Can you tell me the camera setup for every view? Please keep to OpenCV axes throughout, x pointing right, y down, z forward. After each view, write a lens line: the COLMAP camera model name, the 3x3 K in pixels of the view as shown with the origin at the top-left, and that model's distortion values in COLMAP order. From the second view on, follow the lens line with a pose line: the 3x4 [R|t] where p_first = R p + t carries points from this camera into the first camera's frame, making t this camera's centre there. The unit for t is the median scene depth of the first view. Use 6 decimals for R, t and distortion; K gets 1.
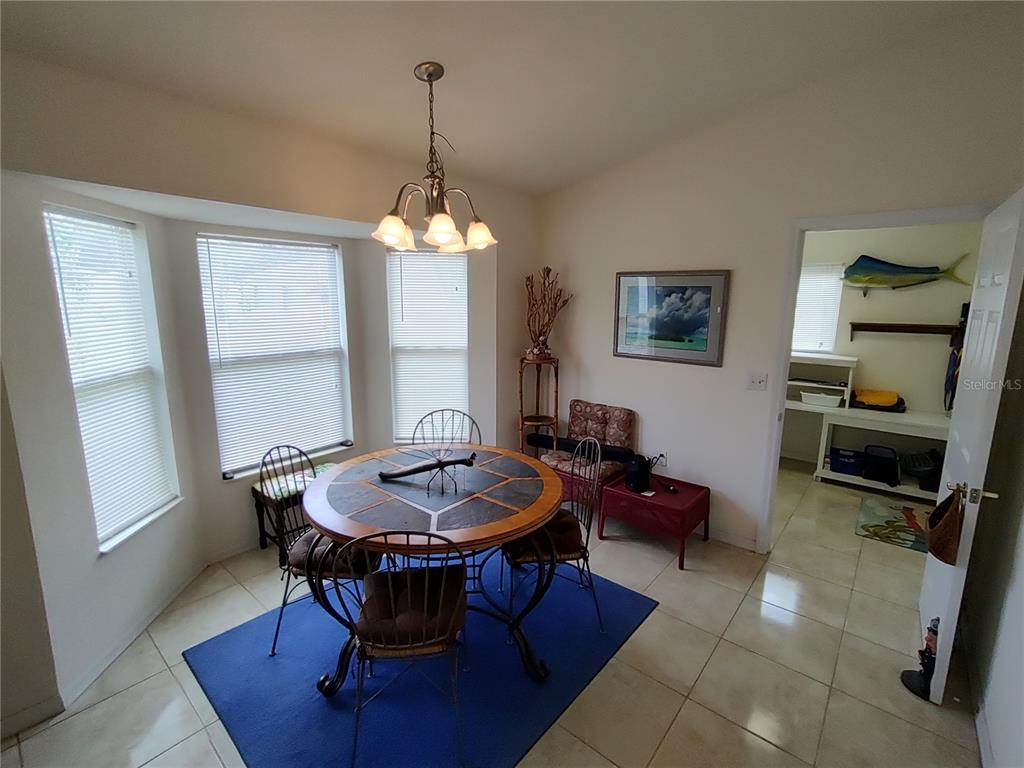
lens RADIAL K [[466.4, 0, 509.6], [0, 466.4, 382.6], [0, 0, 1]] dist [-0.002008, -0.001100]
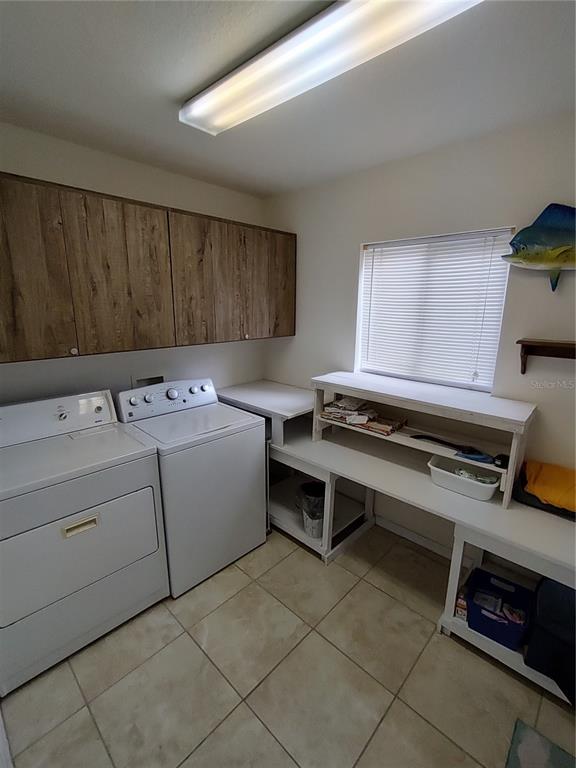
lens RADIAL K [[349.8, 0, 288.0], [0, 349.8, 384.0], [0, 0, 1]] dist [-0.002008, -0.001100]
pose [[0.998554, 0.016175, -0.051258, 0.502154], [-0.013448, 0.998498, 0.053114, -0.099733], [0.052040, -0.052348, 0.997272, 0.608653]]
